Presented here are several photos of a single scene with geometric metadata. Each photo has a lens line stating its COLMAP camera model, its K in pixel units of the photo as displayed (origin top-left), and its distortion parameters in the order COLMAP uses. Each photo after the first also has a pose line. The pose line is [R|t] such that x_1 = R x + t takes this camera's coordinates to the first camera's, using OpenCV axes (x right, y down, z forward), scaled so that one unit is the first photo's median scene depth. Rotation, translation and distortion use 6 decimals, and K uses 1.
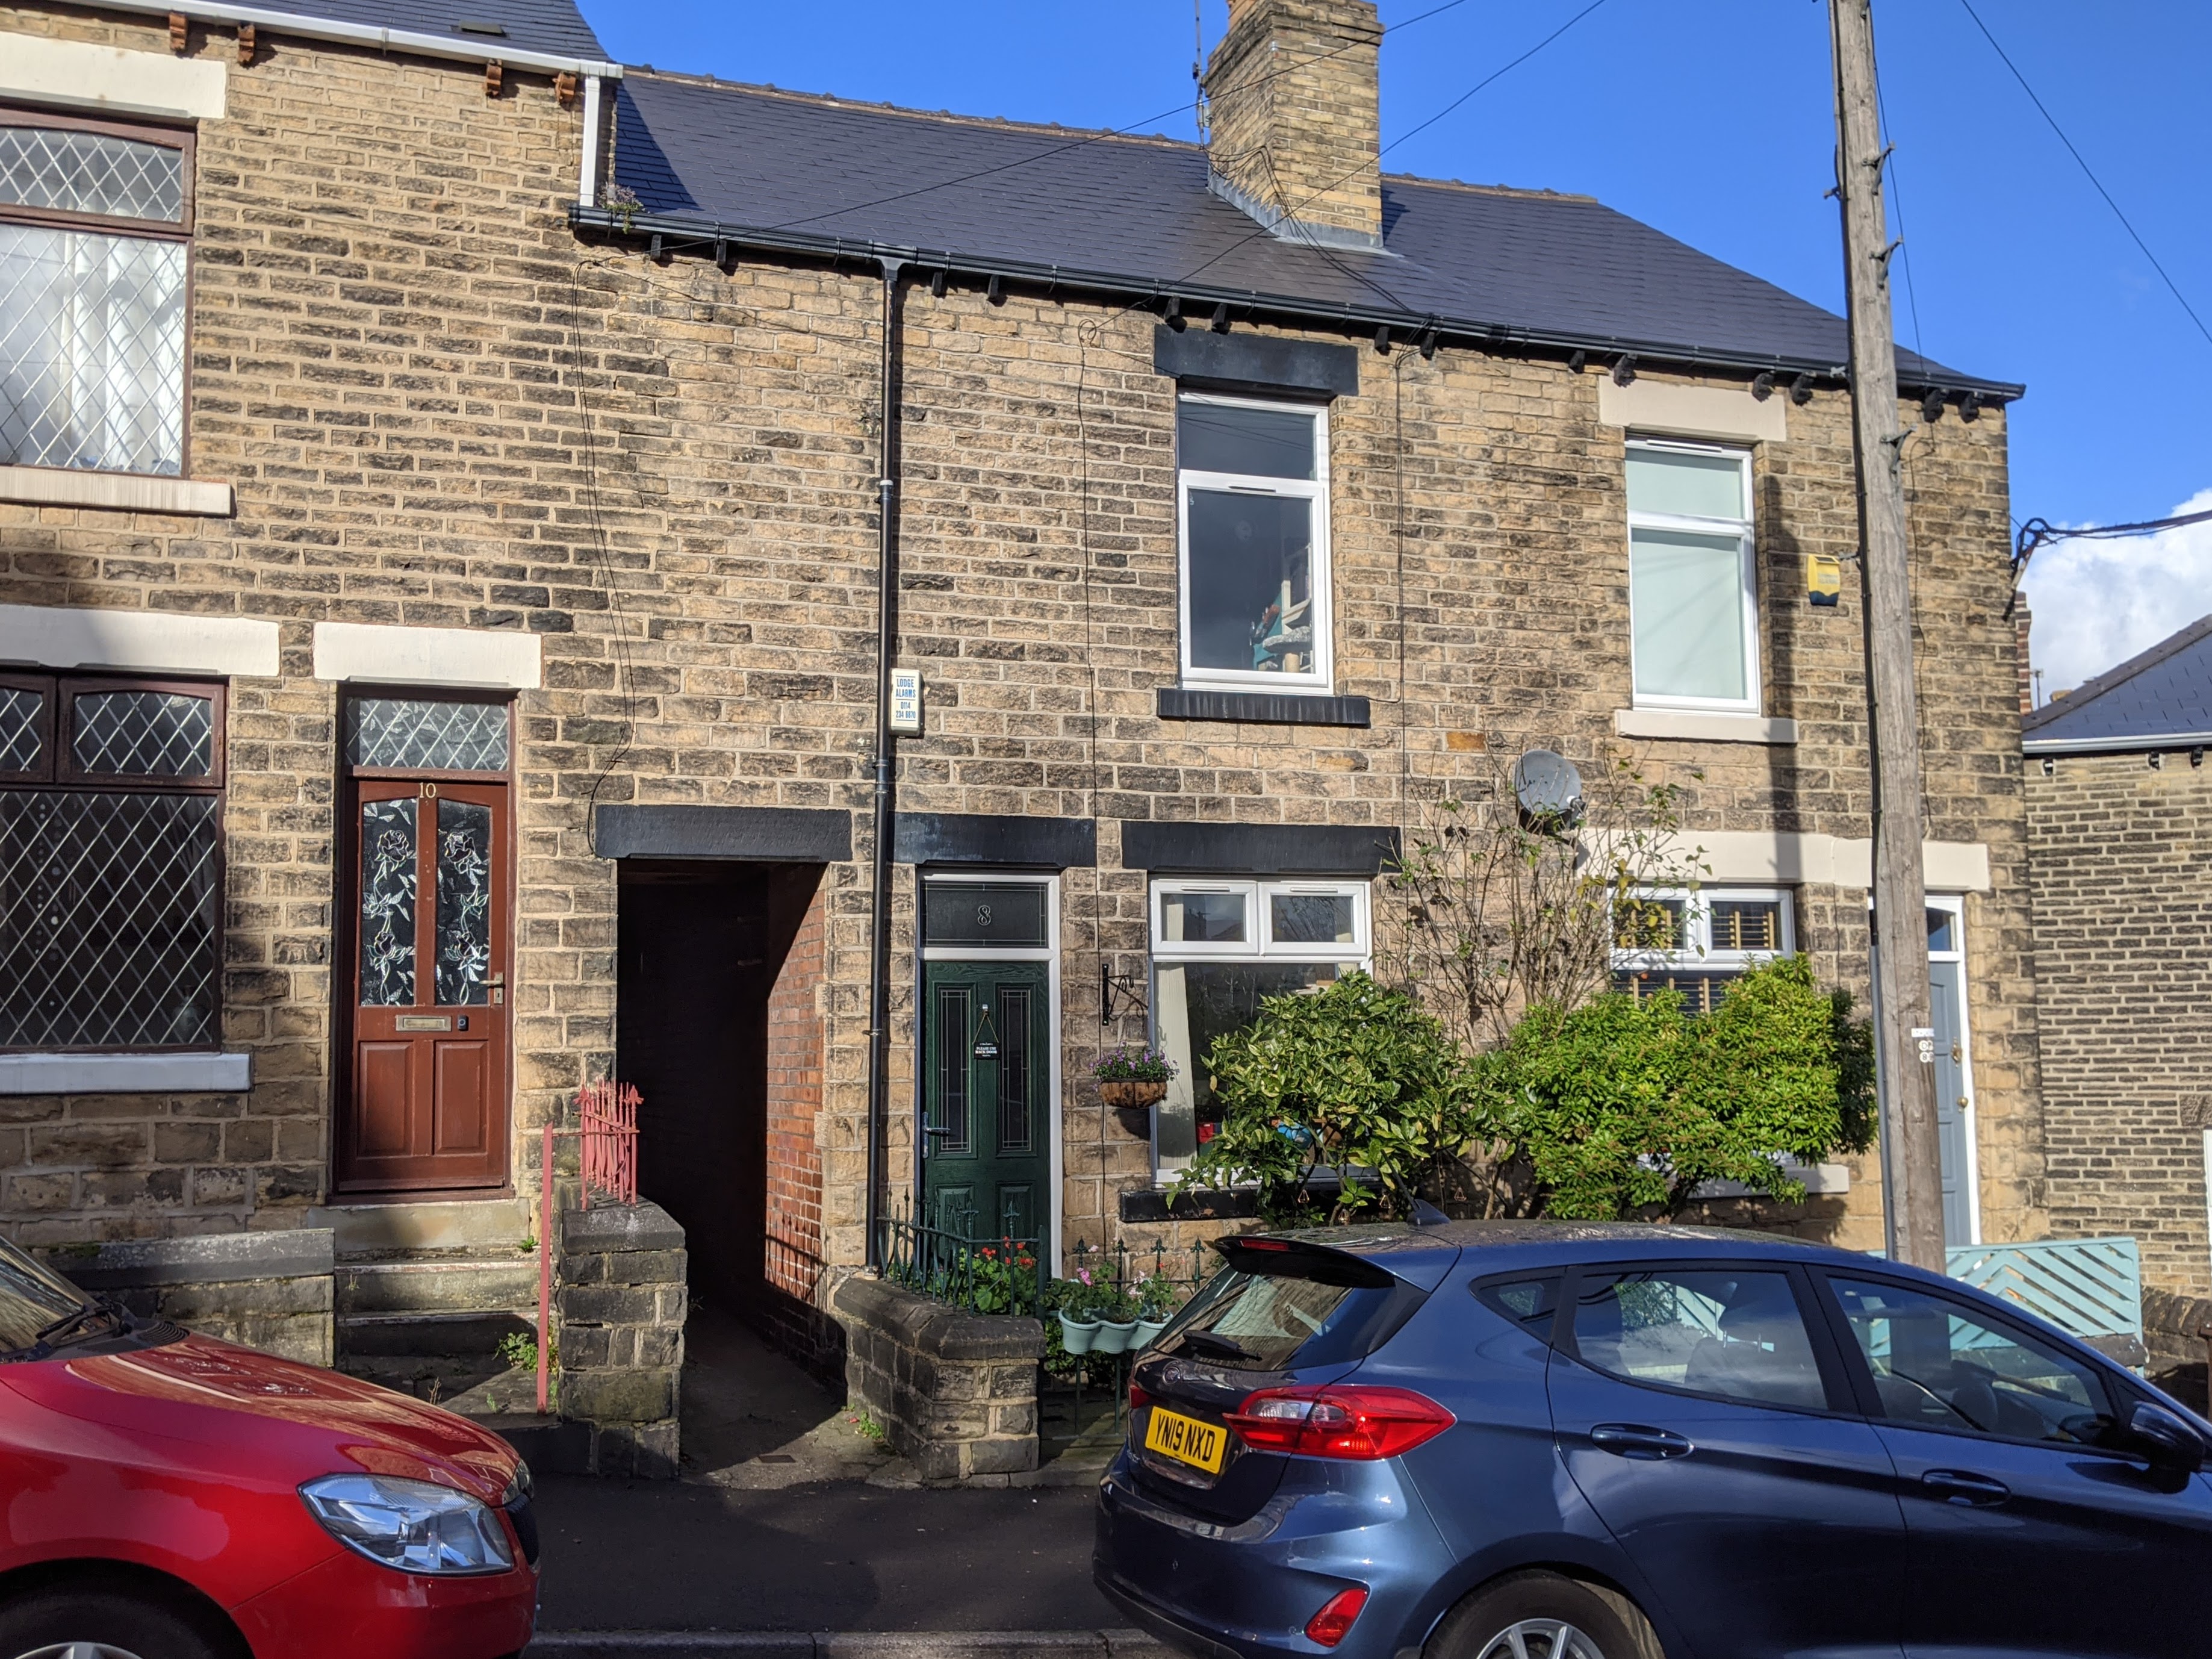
lens RADIAL K [[1771.7, 0, 1072.1], [0, 1771.7, 868.2], [0, 0, 1]] dist [0.101234, -0.209314]
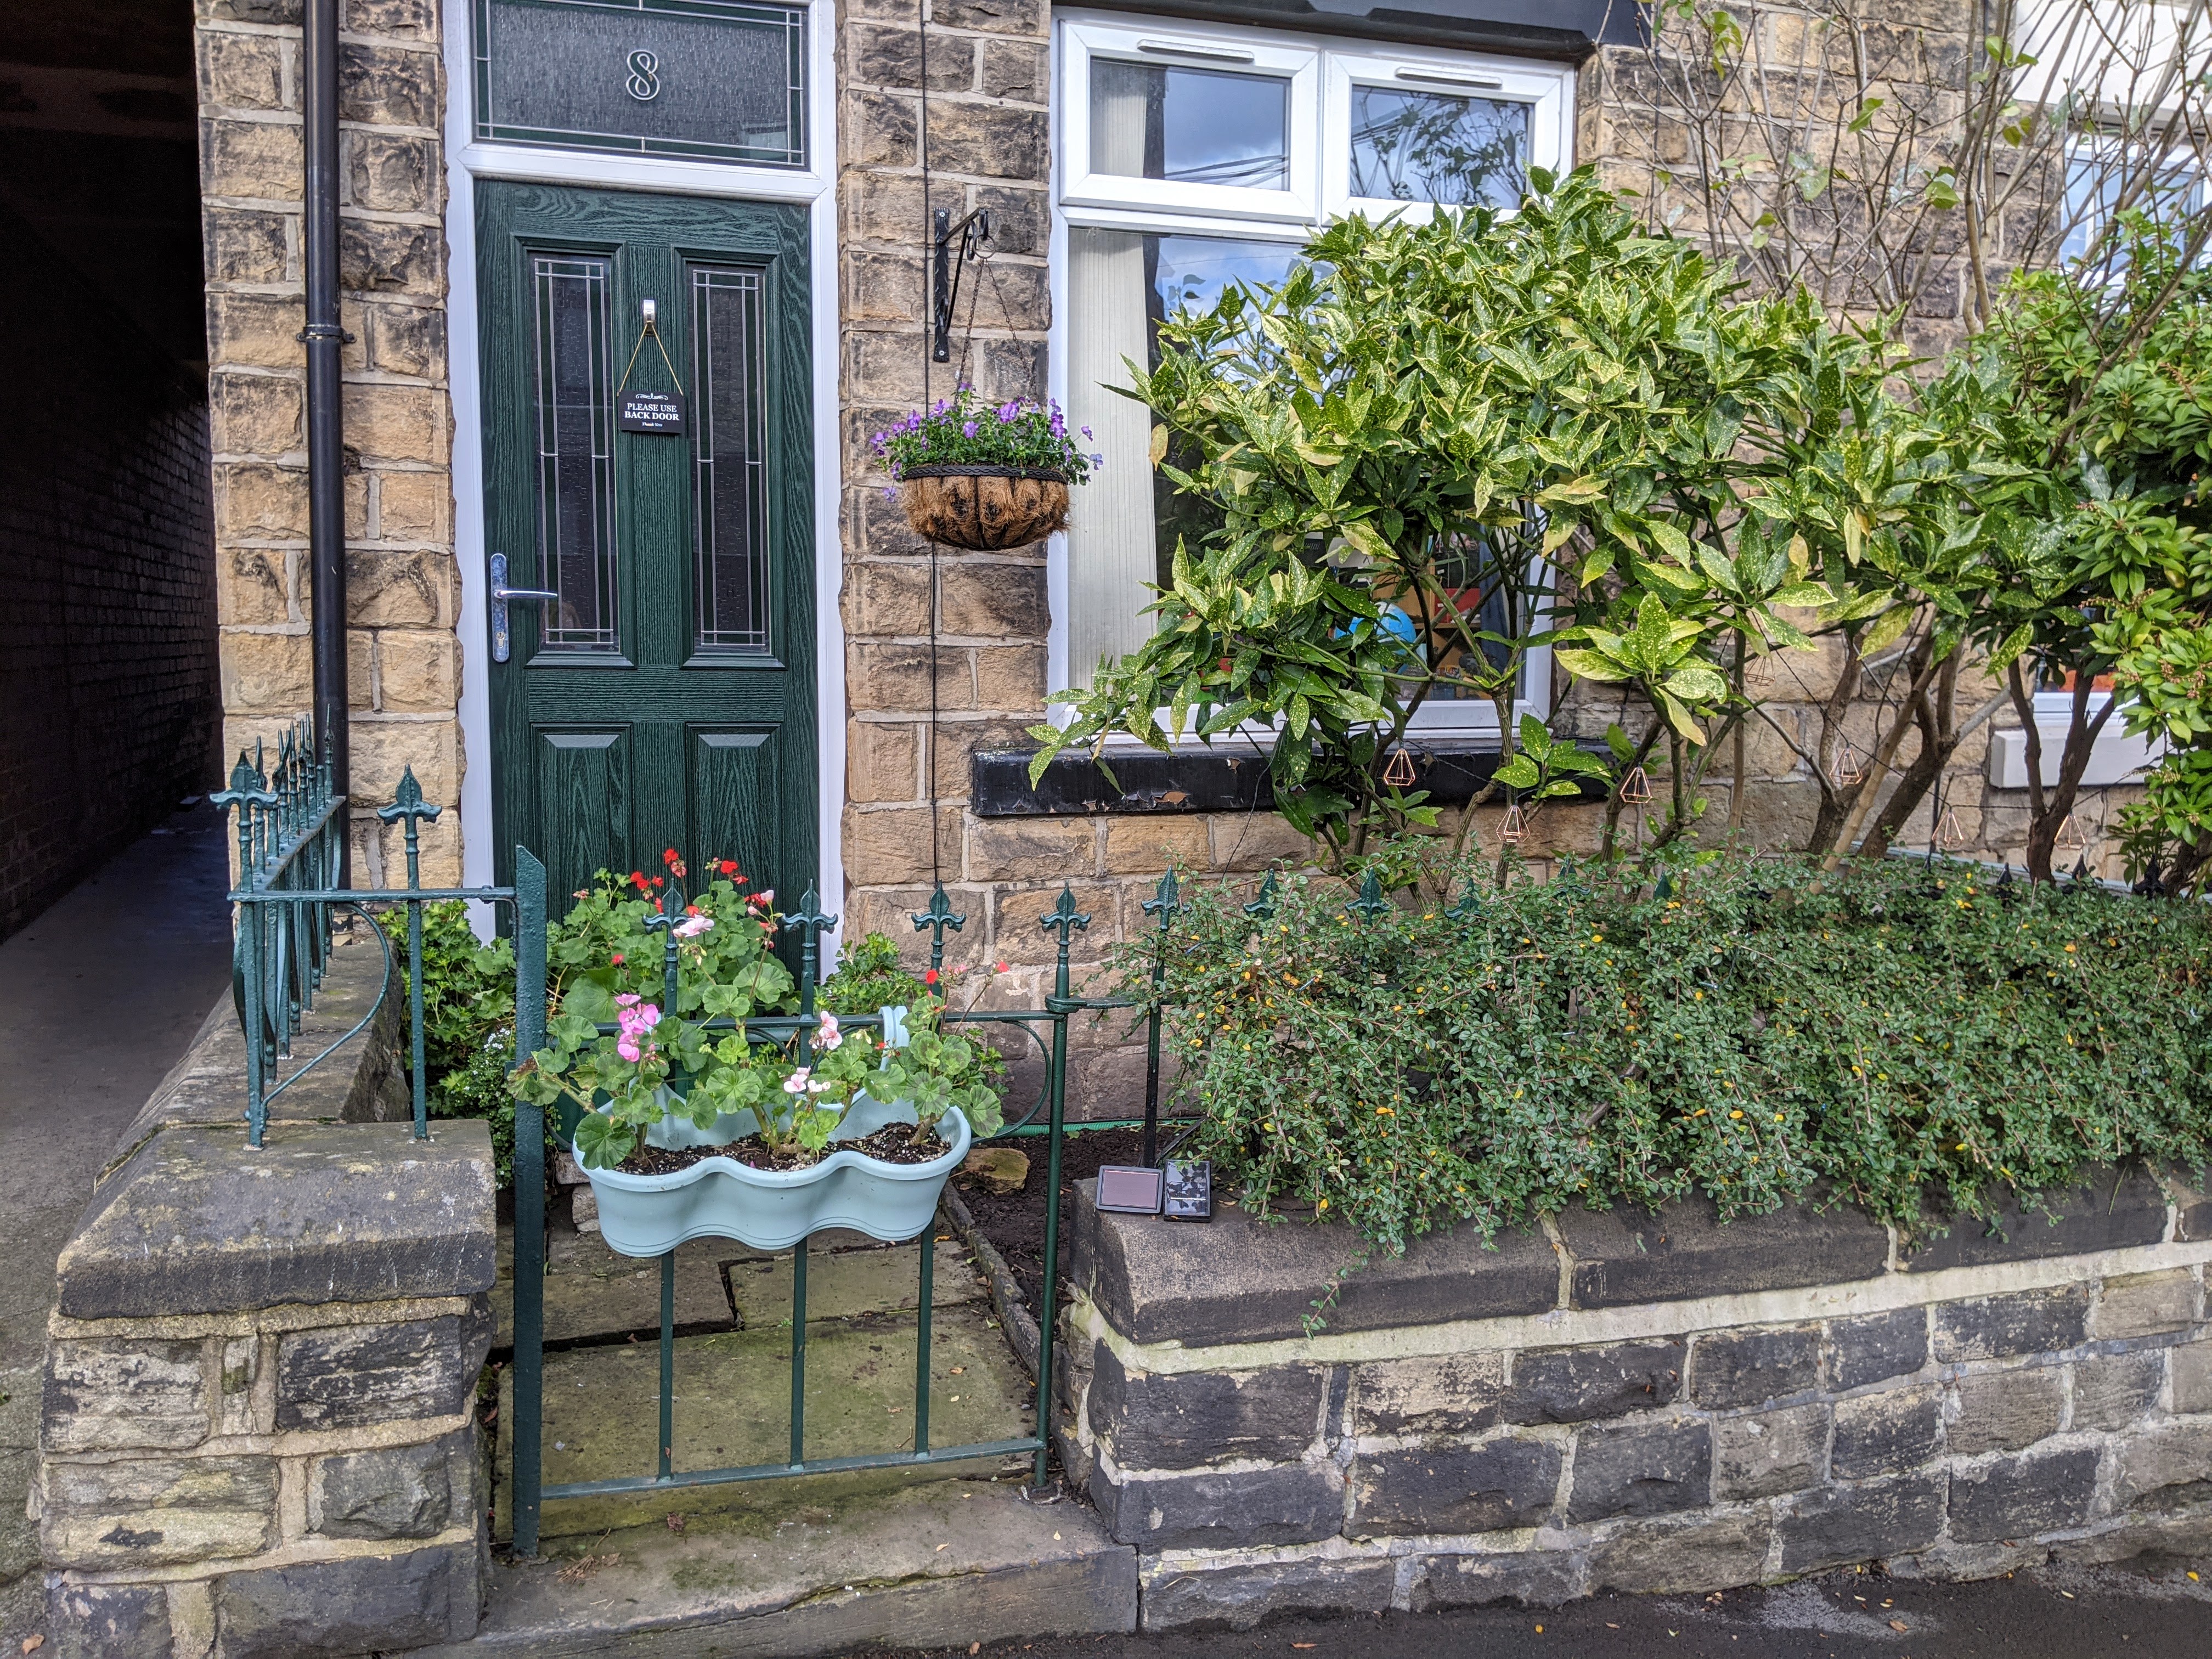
lens RADIAL K [[1771.6, 0, 1072.1], [0, 1771.6, 868.2], [0, 0, 1]] dist [0.101234, -0.209314]
pose [[0.999245, 0.023413, -0.031012, 0.069621], [-0.015379, 0.971219, 0.237690, 0.109752], [0.035685, -0.237034, 0.970846, 0.591127]]
